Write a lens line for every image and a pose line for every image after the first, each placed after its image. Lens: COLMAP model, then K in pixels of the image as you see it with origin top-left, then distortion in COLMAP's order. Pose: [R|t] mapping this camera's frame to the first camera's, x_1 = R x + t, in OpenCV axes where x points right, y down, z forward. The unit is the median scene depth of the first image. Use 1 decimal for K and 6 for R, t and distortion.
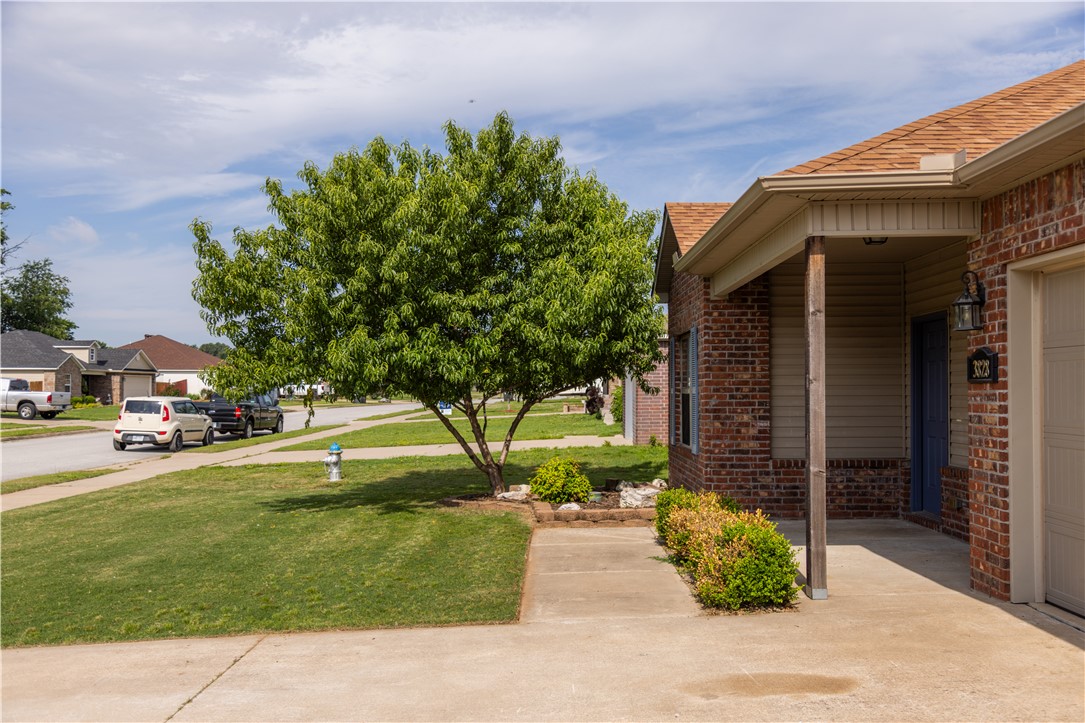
lens RADIAL K [[1002.4, 0, 542.5], [0, 1002.4, 361.5], [0, 0, 1]] dist [-0.001564, -0.000121]
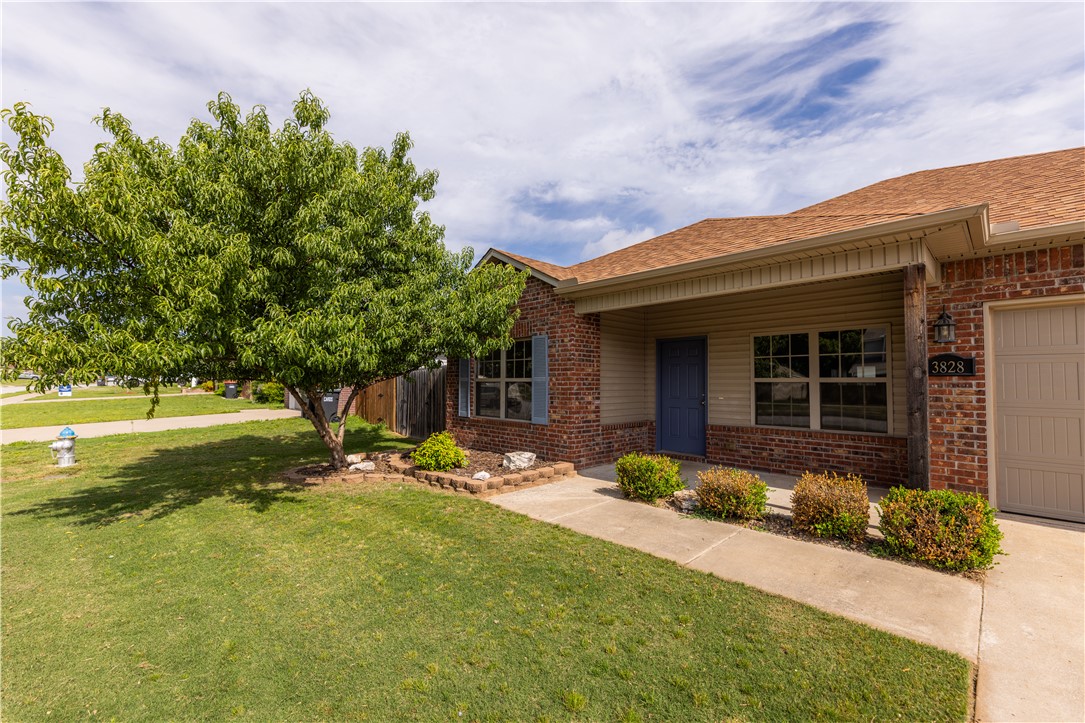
lens RADIAL K [[446.1, 0, 538.8], [0, 446.1, 360.0], [0, 0, 1]] dist [0.001565, 0.000417]
pose [[0.712135, 0.041471, 0.700817, -0.314632], [-0.028223, 0.999138, -0.030444, 0.021900], [-0.701475, 0.001901, 0.712691, 0.583580]]
